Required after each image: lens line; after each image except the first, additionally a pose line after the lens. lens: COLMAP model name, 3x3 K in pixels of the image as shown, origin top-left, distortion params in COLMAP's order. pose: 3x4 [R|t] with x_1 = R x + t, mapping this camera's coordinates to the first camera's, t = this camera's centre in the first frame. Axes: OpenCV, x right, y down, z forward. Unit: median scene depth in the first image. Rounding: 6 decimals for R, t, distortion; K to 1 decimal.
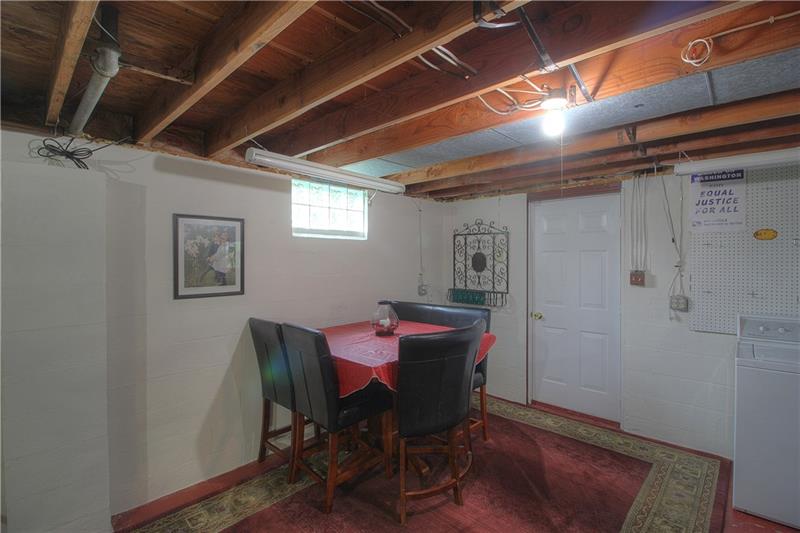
lens RADIAL K [[368.1, 0, 398.9], [0, 368.1, 263.4], [0, 0, 1]] dist [-0.005489, -0.006569]
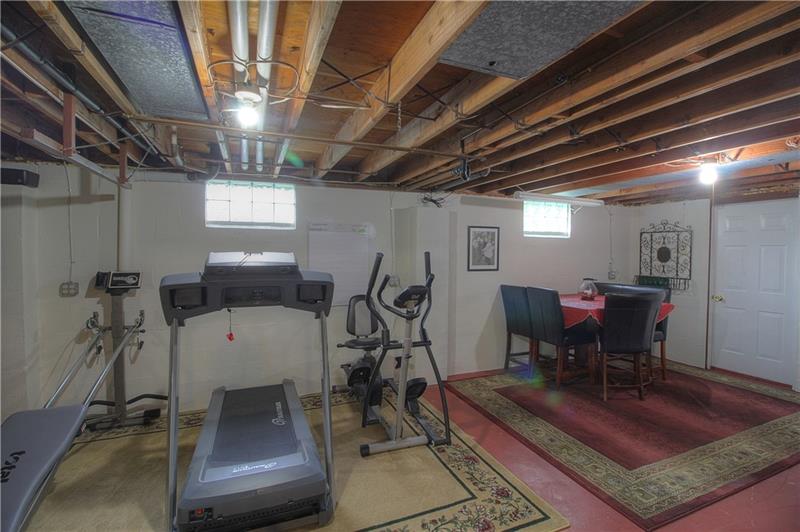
lens RADIAL K [[368.1, 0, 401.4], [0, 368.1, 262.7], [0, 0, 1]] dist [-0.005489, -0.006569]
pose [[0.912249, 0.018755, -0.409207, -0.109632], [-0.012827, 0.999769, 0.017226, 0.018665], [0.409436, -0.010465, 0.912279, -0.643190]]
